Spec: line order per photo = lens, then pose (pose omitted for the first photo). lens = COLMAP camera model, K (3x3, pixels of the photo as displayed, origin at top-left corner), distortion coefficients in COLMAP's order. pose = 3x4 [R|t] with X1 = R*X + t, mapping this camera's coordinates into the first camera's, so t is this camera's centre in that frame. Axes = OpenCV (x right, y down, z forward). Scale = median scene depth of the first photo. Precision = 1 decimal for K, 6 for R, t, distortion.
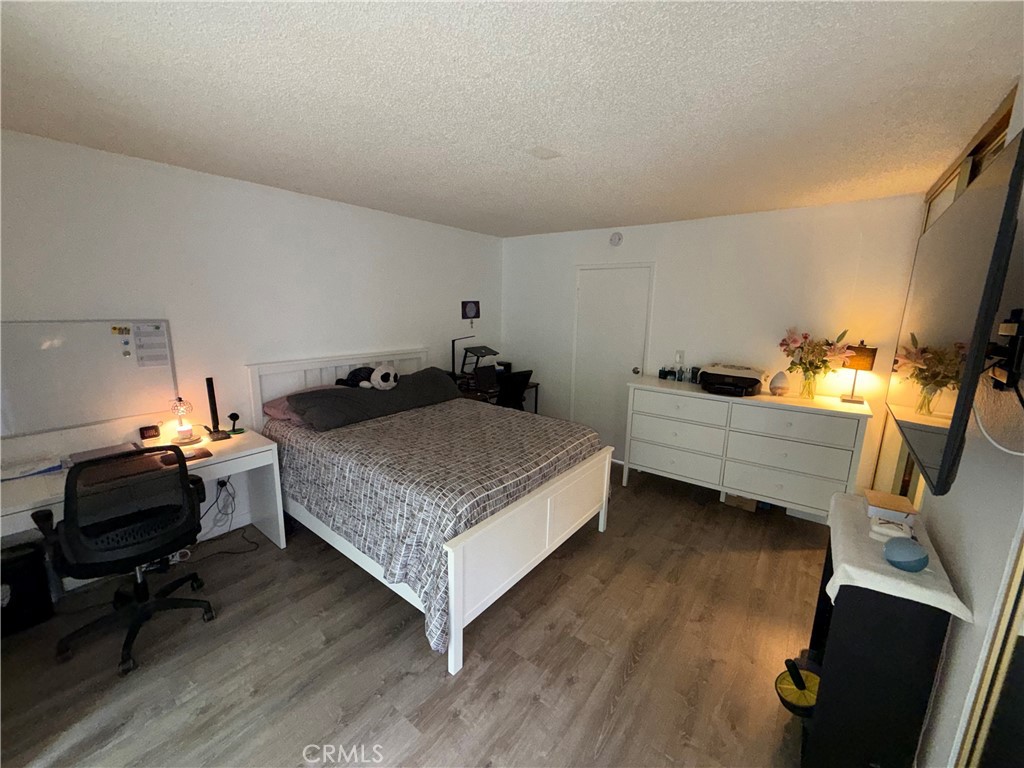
lens RADIAL K [[408.1, 0, 509.2], [0, 408.1, 386.3], [0, 0, 1]] dist [0.002275, 0.000632]
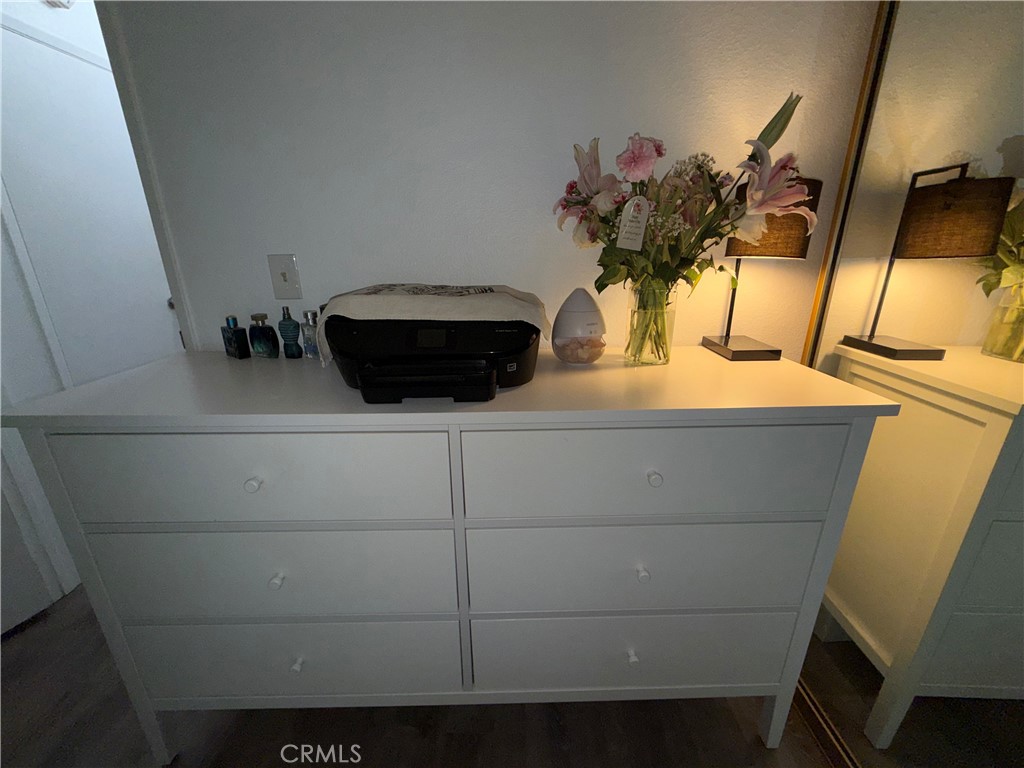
lens RADIAL K [[408.1, 0, 514.3], [0, 408.1, 388.1], [0, 0, 1]] dist [0.002275, 0.000632]
pose [[0.789965, -0.202106, 0.578885, 0.428038], [0.136792, 0.978411, 0.154921, -0.018477], [-0.597698, -0.043196, 0.800557, 0.773662]]
